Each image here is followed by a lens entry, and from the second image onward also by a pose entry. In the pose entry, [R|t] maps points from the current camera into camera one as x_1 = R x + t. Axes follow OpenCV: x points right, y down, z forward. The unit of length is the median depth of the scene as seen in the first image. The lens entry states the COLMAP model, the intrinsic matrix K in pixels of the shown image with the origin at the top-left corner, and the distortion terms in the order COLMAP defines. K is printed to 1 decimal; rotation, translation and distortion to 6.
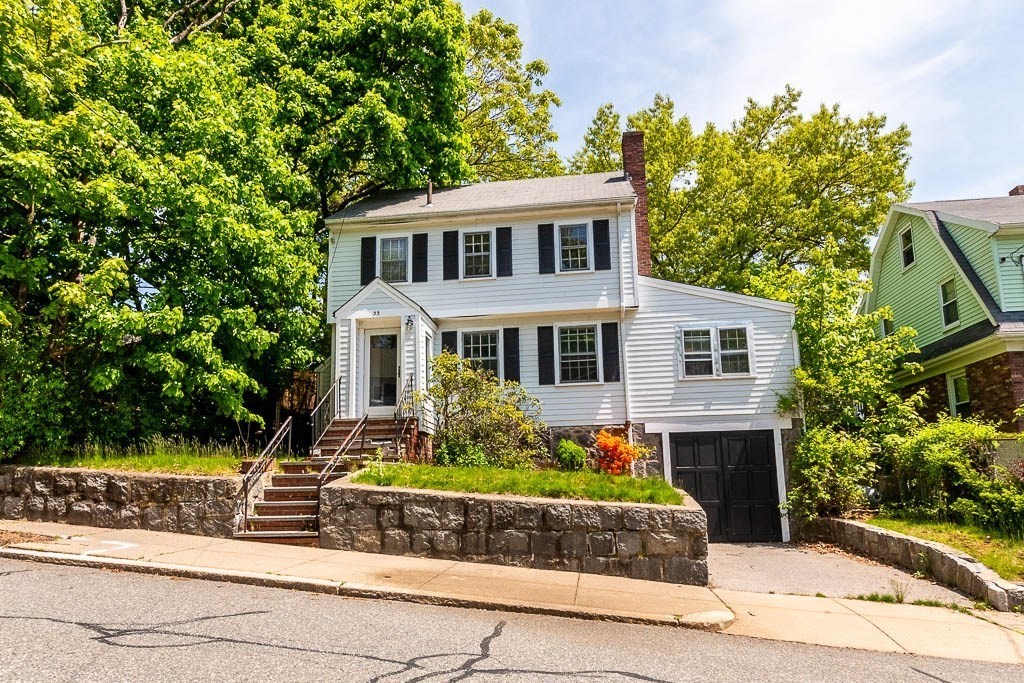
lens RADIAL K [[598.3, 0, 510.0], [0, 598.3, 371.3], [0, 0, 1]] dist [-0.004705, 0.010221]
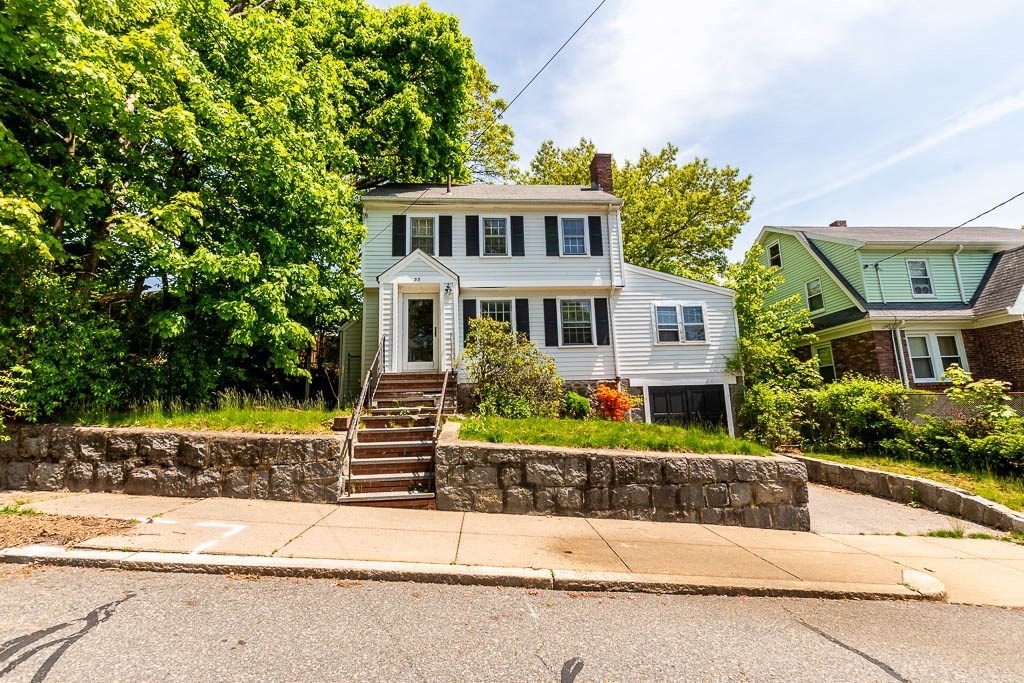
lens RADIAL K [[420.2, 0, 509.4], [0, 420.2, 332.0], [0, 0, 1]] dist [0.002374, -0.000175]
pose [[0.979738, 0.030201, 0.197995, -0.258440], [-0.027270, 0.999475, -0.017517, 0.014401], [-0.198420, 0.011763, 0.980046, 0.234524]]
